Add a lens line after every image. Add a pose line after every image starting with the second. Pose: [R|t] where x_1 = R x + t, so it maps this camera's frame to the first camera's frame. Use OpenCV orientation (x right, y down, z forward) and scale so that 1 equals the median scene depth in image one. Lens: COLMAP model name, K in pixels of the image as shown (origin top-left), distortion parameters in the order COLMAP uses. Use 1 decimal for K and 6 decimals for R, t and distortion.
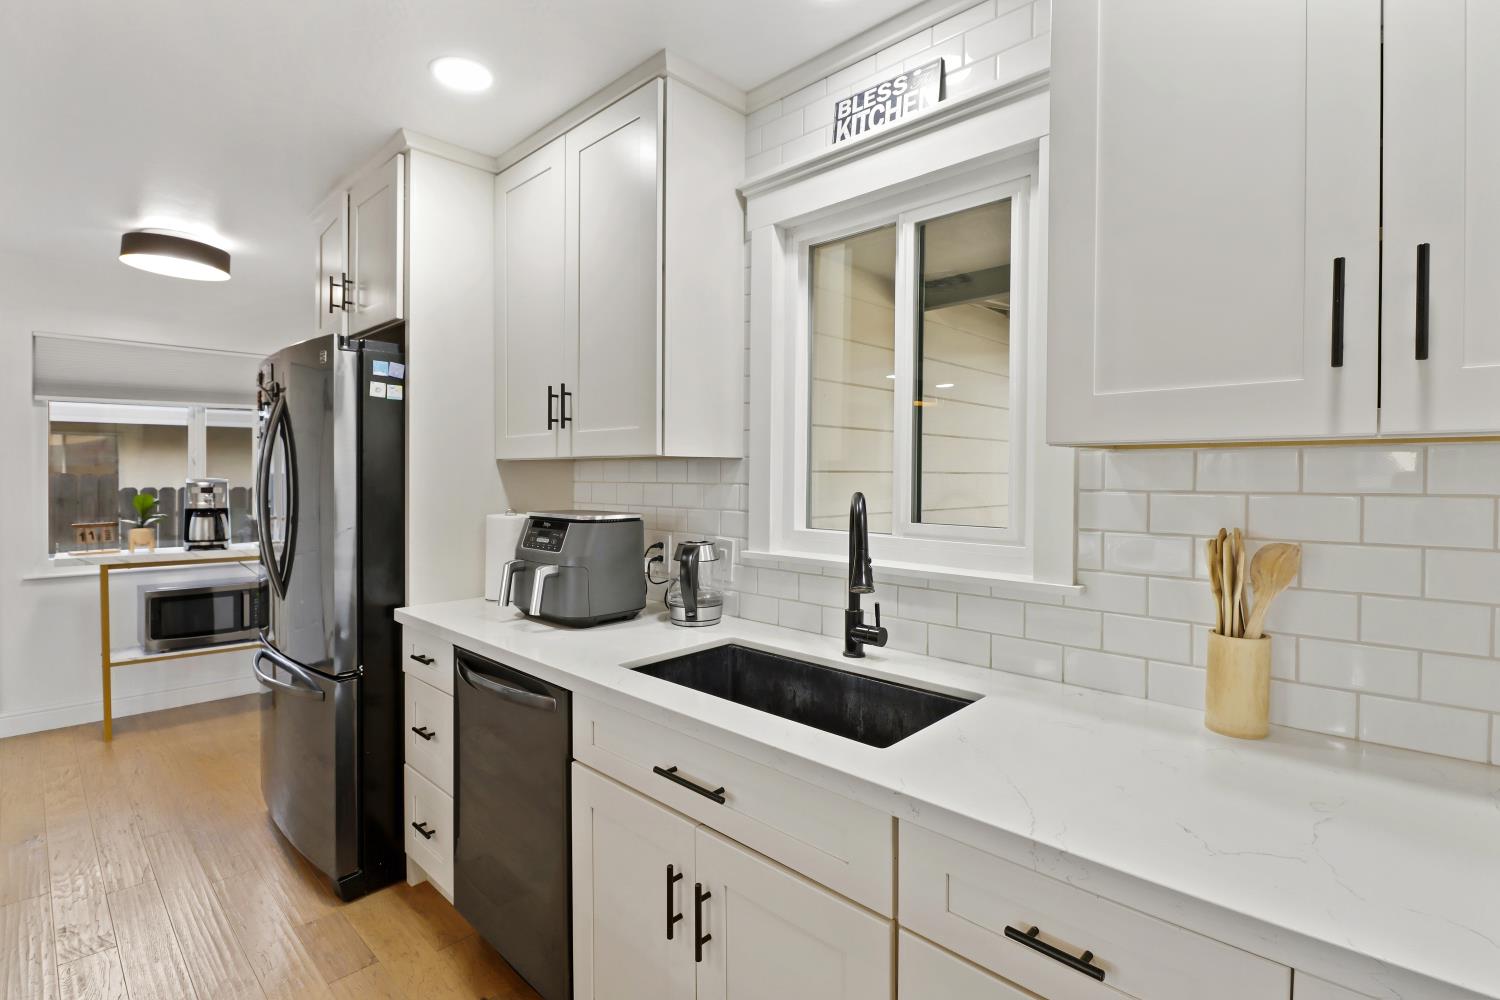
lens RADIAL K [[698.9, 0, 759.1], [0, 698.9, 480.1], [0, 0, 1]] dist [0.000475, -0.014225]
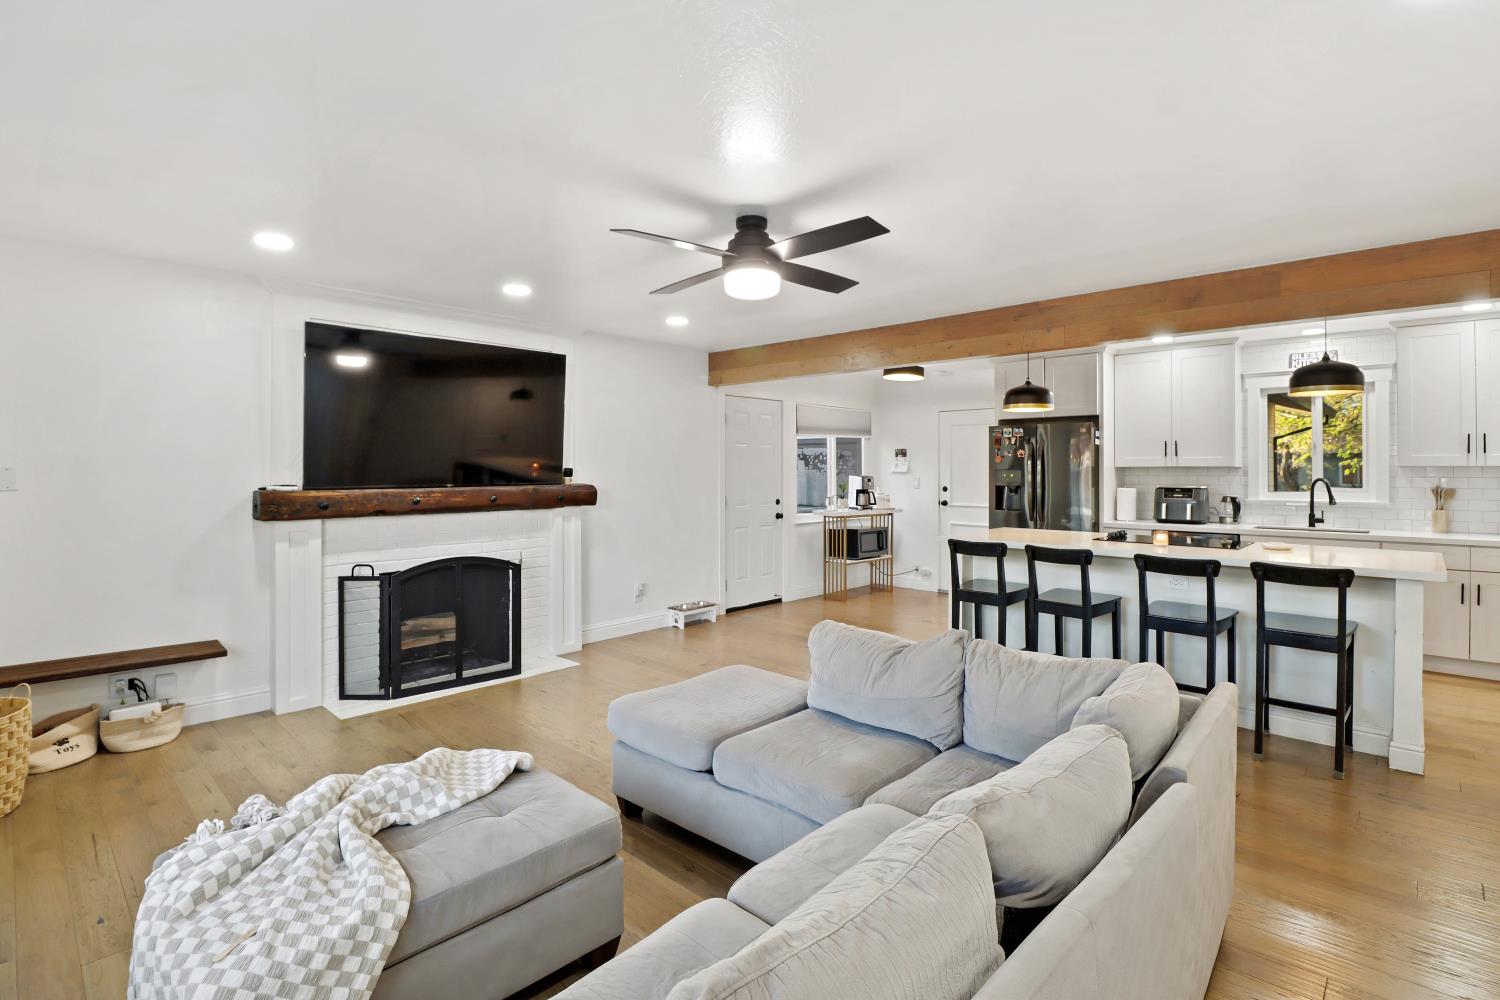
lens RADIAL K [[713.8, 0, 752.8], [0, 713.8, 468.4], [0, 0, 1]] dist [0.000668, -0.015069]
pose [[0.999987, 0.000443, 0.005114, -2.401947], [-0.000387, 0.999939, -0.011036, 0.007801], [-0.005119, 0.011034, 0.999926, -2.238495]]
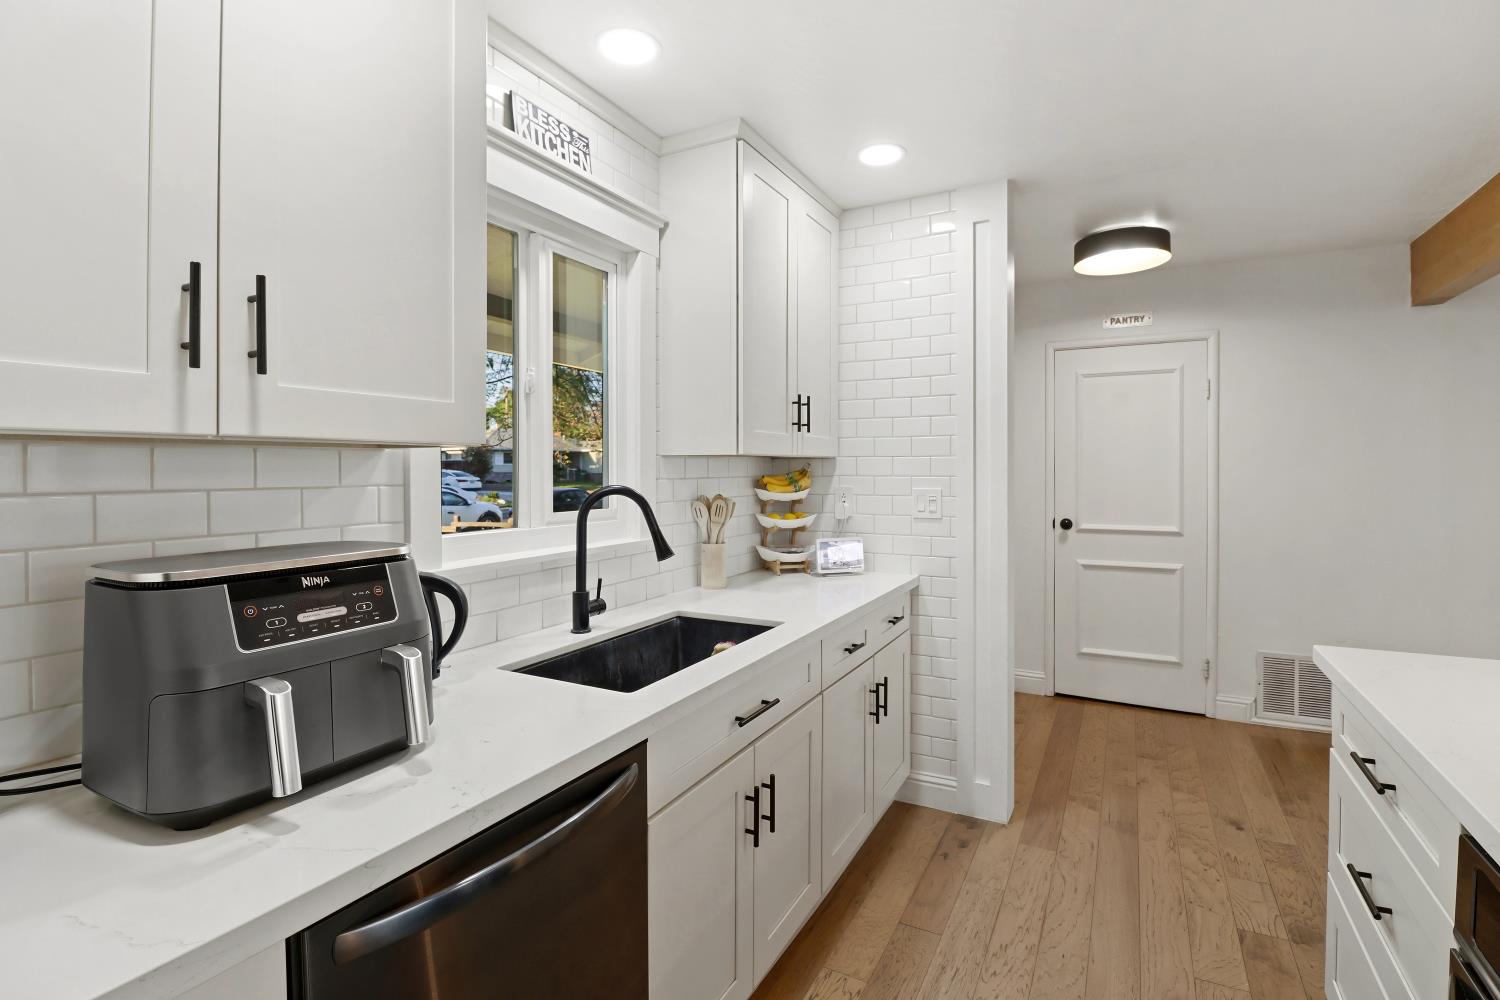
lens RADIAL K [[703.7, 0, 756.4], [0, 703.7, 483.9], [0, 0, 1]] dist [0.001927, -0.014552]
pose [[-0.260535, -0.023298, 0.965183, -0.970053], [0.009653, 0.999596, 0.026735, -0.013775], [-0.965416, 0.016282, -0.260205, 0.965120]]
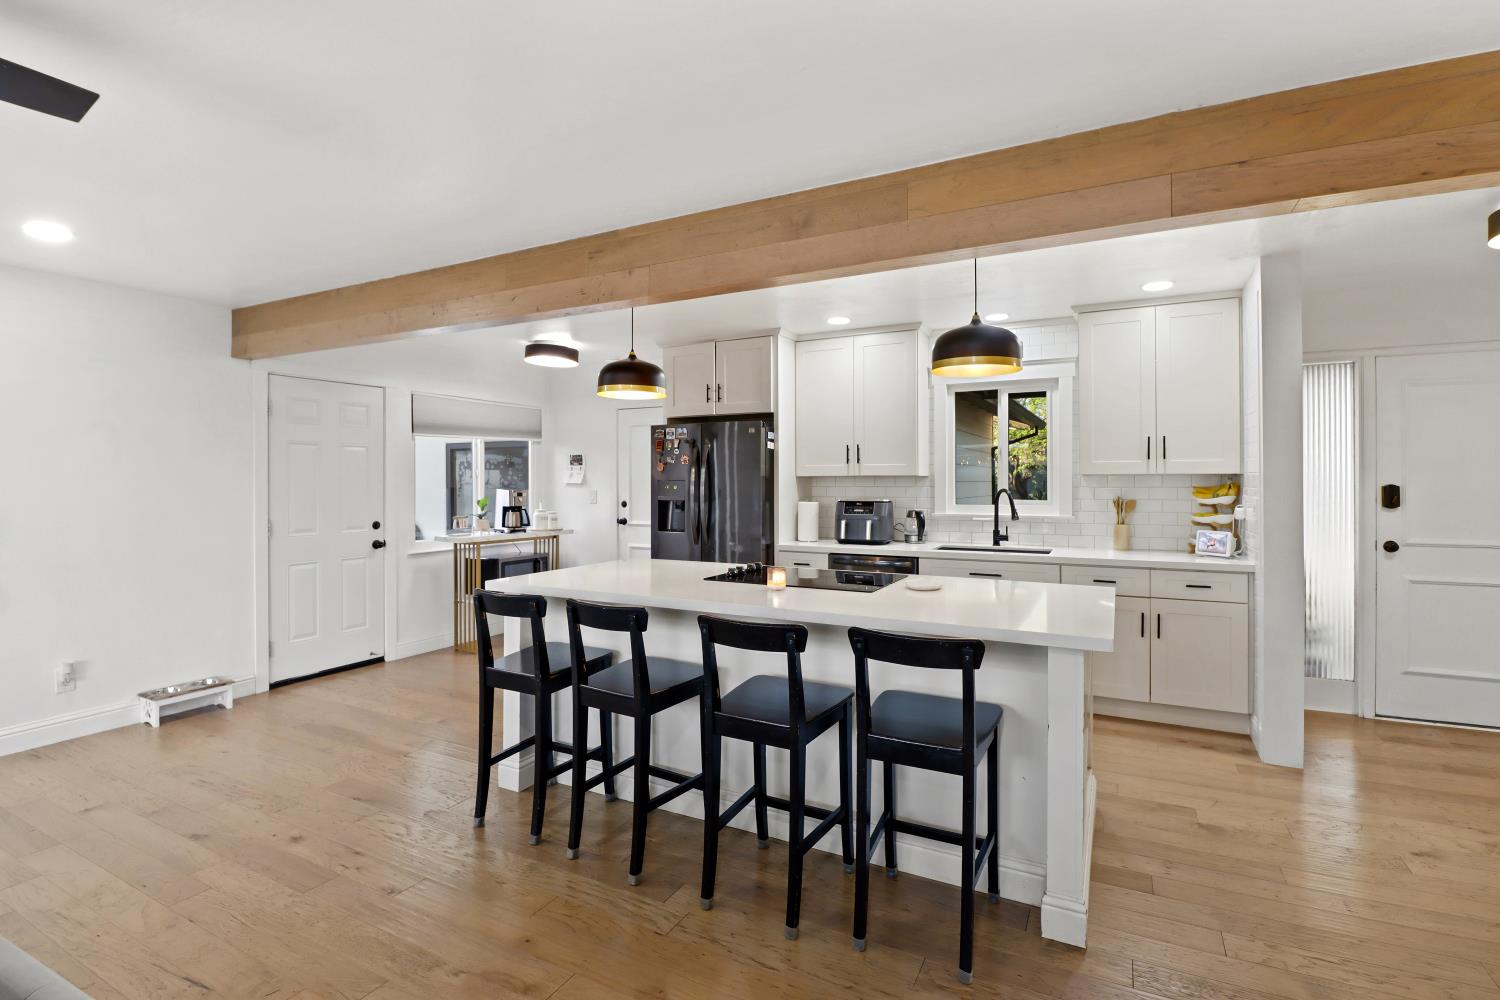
lens RADIAL K [[703.7, 0, 756.4], [0, 703.7, 483.9], [0, 0, 1]] dist [0.001927, -0.014552]
pose [[0.959853, -0.004325, 0.280470, -1.529366], [0.005917, 0.999971, -0.004828, 0.004634], [-0.280441, 0.006294, 0.959851, -1.415683]]
